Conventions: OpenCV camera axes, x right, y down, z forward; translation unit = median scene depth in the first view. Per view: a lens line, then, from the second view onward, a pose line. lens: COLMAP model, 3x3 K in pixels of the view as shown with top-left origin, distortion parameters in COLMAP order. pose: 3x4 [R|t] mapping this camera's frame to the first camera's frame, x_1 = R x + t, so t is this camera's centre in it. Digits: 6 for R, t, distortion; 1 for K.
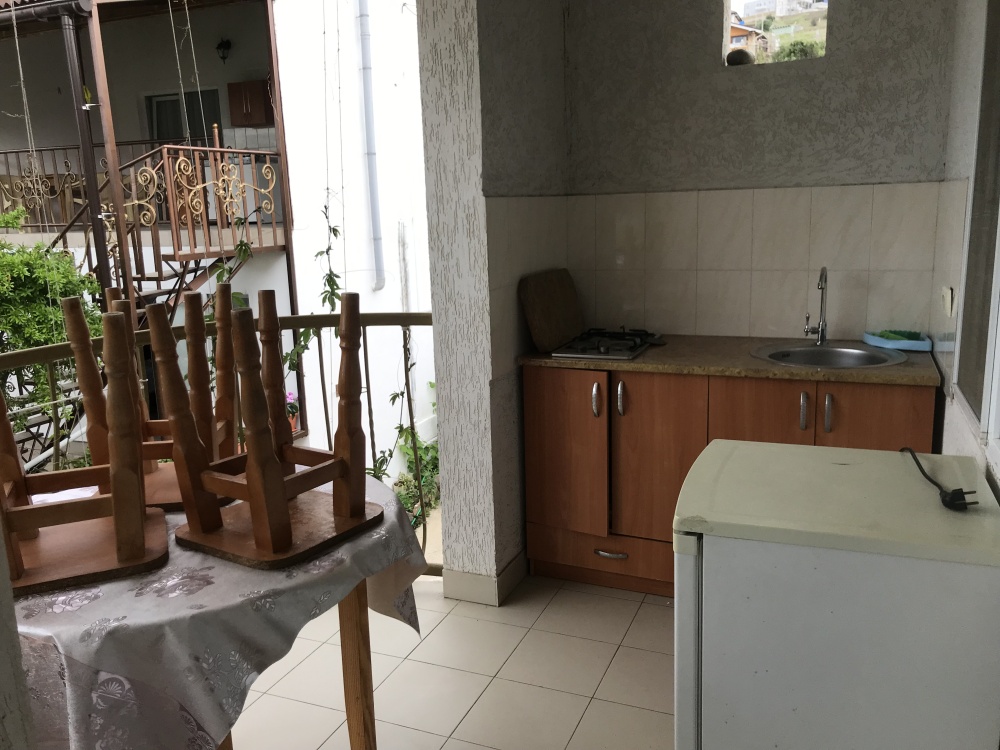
lens RADIAL K [[823.2, 0, 498.3], [0, 823.2, 367.0], [0, 0, 1]] dist [0.027728, -0.024147]
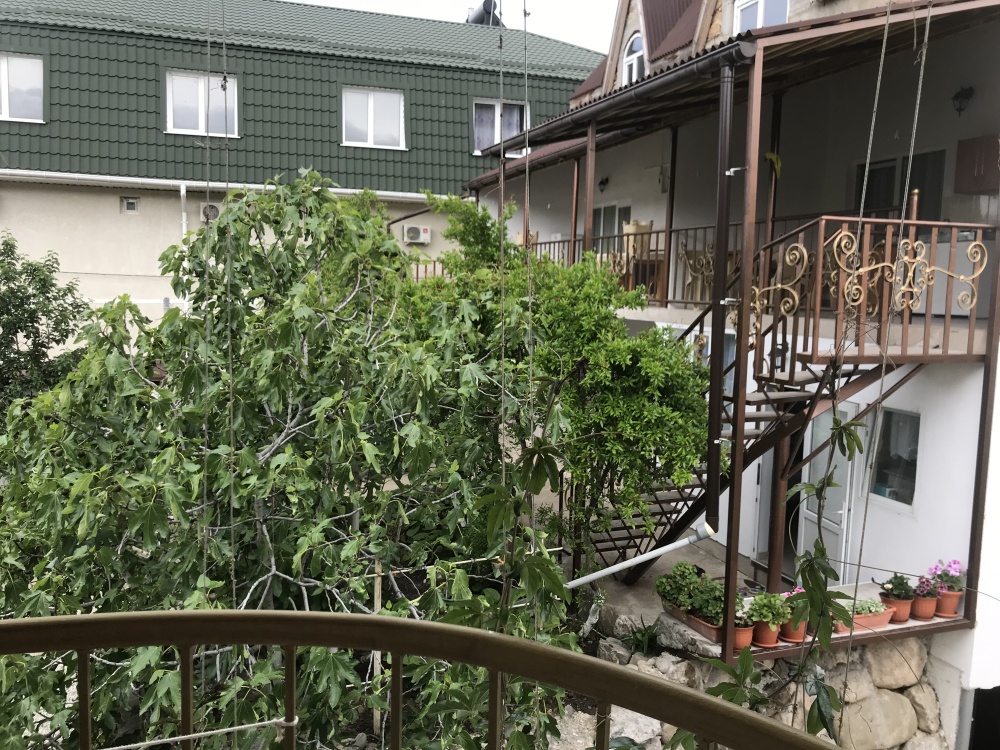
lens RADIAL K [[823.2, 0, 498.3], [0, 823.2, 367.0], [0, 0, 1]] dist [0.027728, -0.024147]
pose [[0.668206, 0.123716, -0.733617, -0.019769], [-0.187760, 0.982200, -0.005383, -0.066061], [0.719893, 0.141340, 0.679541, 0.266078]]
